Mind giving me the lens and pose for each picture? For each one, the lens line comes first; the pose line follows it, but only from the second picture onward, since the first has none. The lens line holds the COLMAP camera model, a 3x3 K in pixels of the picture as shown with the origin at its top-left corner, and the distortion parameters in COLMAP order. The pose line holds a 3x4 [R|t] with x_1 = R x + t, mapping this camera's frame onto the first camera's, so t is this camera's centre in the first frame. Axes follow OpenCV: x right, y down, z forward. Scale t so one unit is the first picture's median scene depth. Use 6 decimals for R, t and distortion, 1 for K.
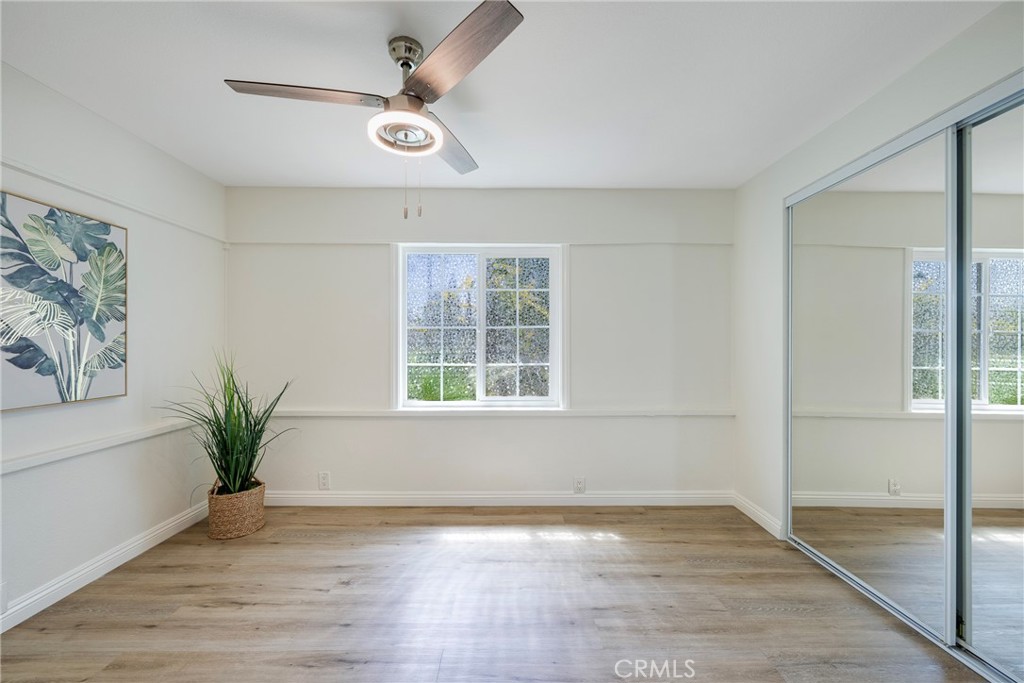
lens RADIAL K [[419.2, 0, 508.9], [0, 419.2, 344.7], [0, 0, 1]] dist [-0.001249, -0.000121]
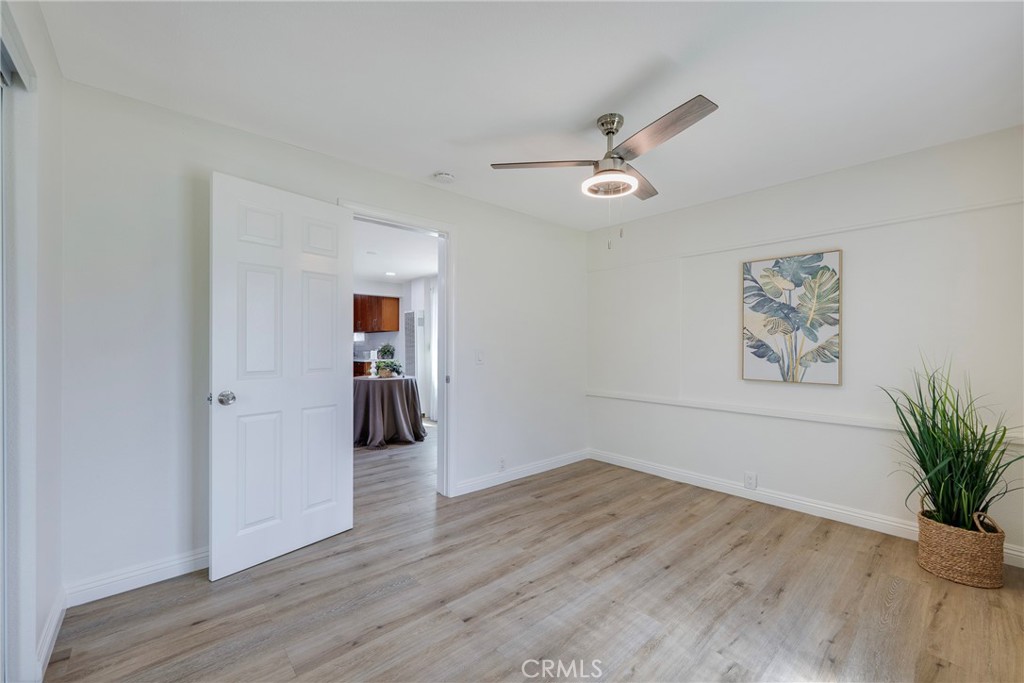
lens RADIAL K [[419.2, 0, 506.2], [0, 419.2, 344.5], [0, 0, 1]] dist [-0.001249, -0.000121]
pose [[-0.765532, -0.005789, -0.643372, 0.691136], [-0.004991, 0.999983, -0.003058, 0.010703], [0.643378, 0.000870, -0.765548, 1.448548]]
